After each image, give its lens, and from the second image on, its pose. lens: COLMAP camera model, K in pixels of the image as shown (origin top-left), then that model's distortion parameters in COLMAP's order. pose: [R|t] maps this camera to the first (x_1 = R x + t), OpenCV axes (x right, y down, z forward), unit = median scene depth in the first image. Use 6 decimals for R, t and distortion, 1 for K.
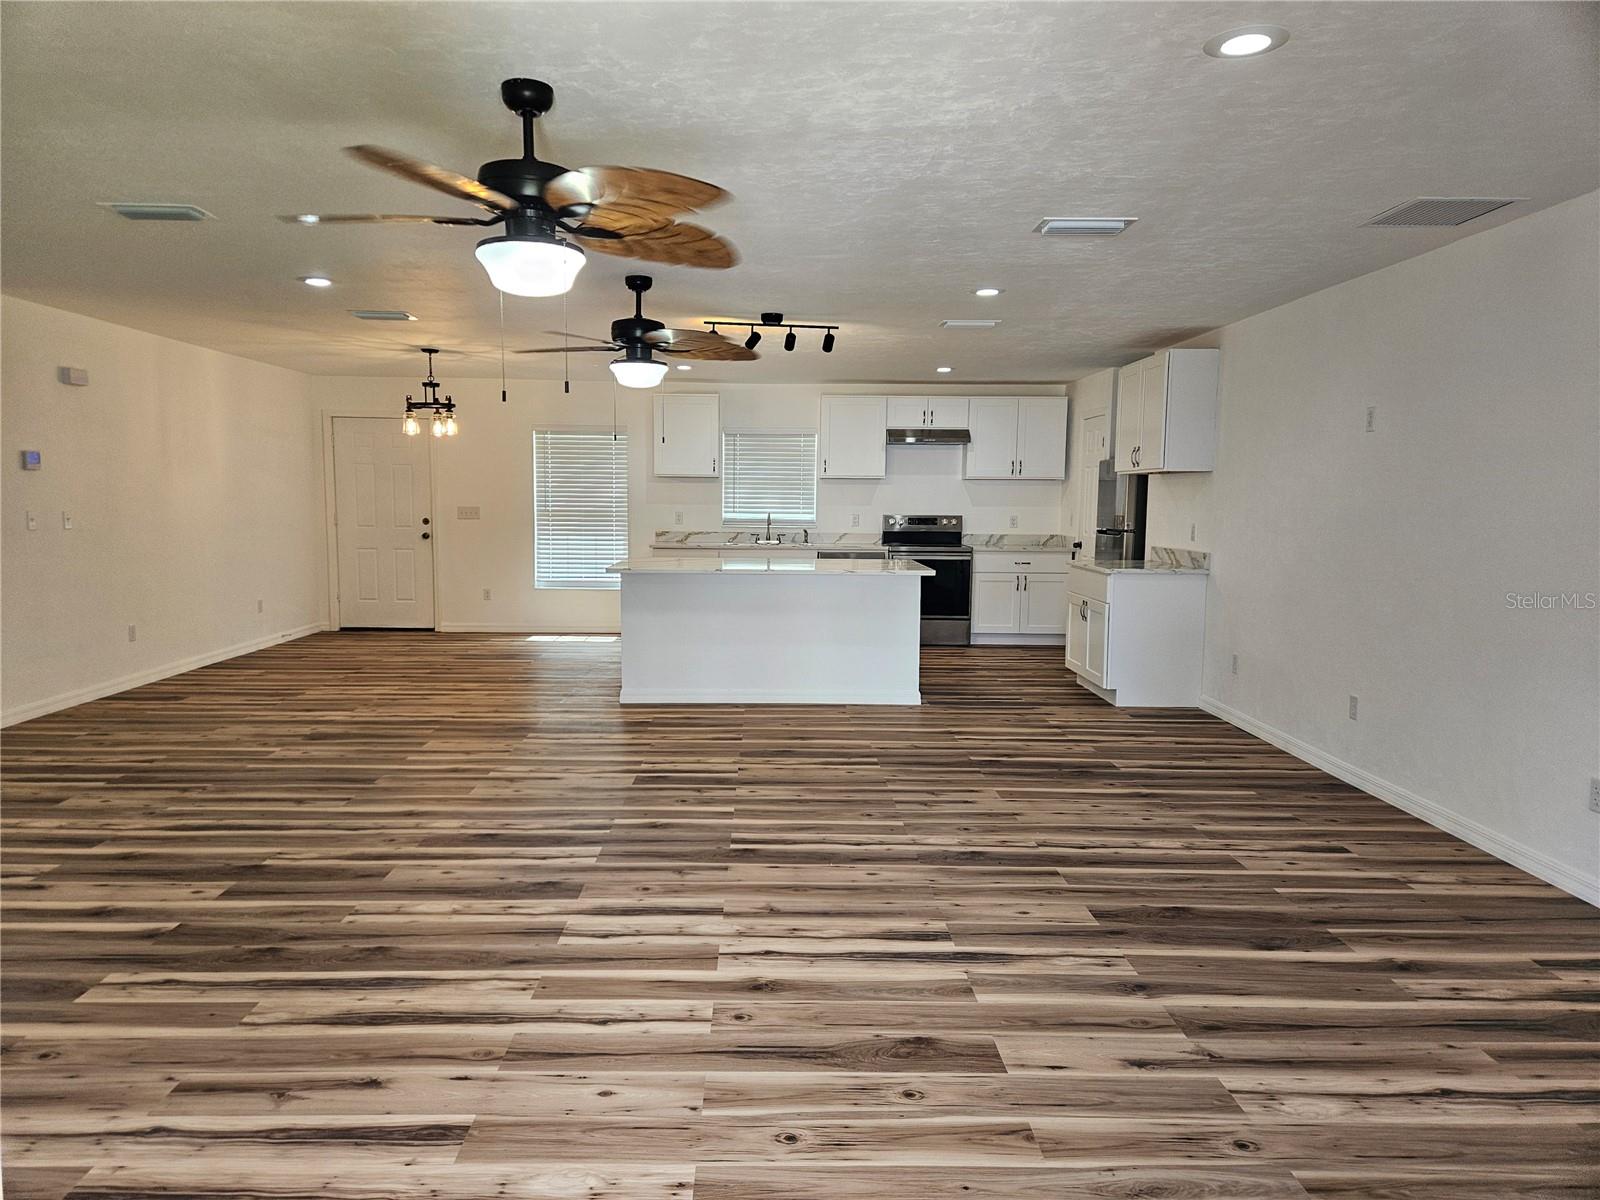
lens RADIAL K [[1099.0, 0, 793.0], [0, 1099.0, 569.1], [0, 0, 1]] dist [0.069216, -0.063589]
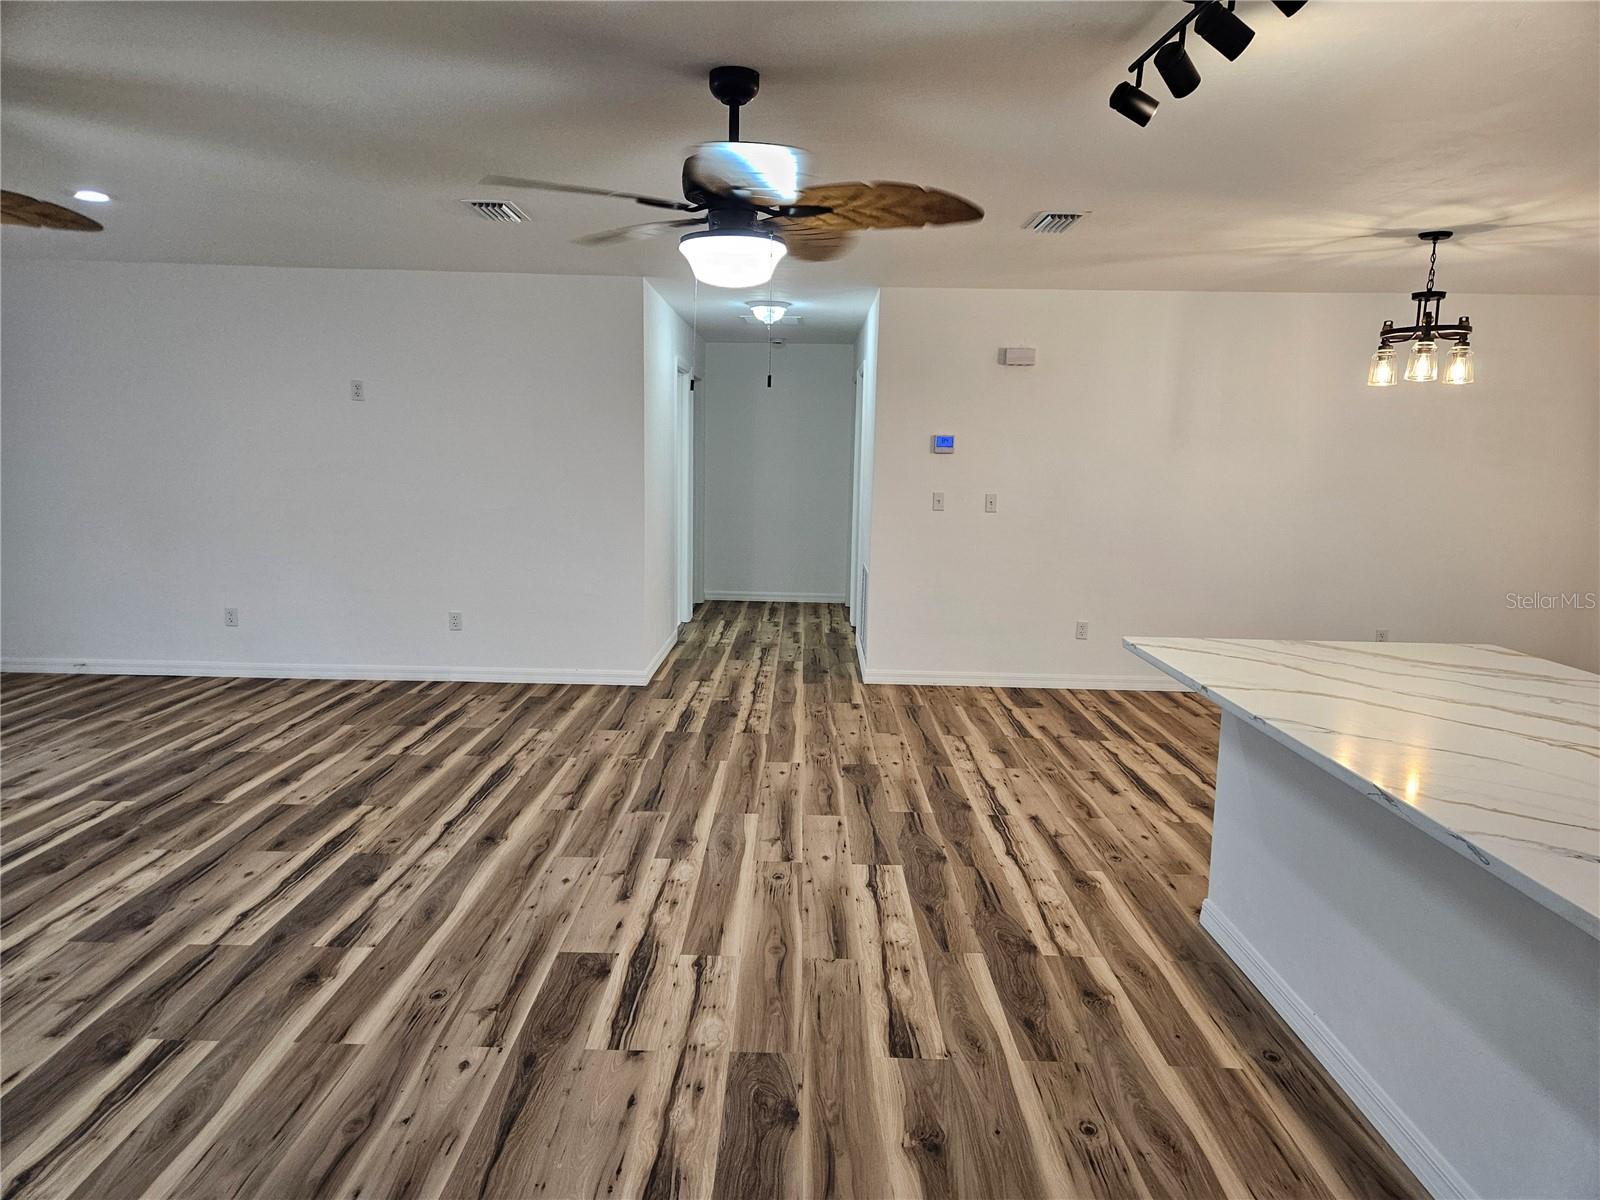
lens RADIAL K [[1043.7, 0, 767.3], [0, 1043.7, 606.6], [0, 0, 1]] dist [0.036106, -0.049060]
pose [[-0.038550, 0.135772, -0.989990, 0.440765], [-0.084933, 0.986696, 0.138628, -0.094228], [0.995641, 0.089427, -0.026506, 1.213064]]
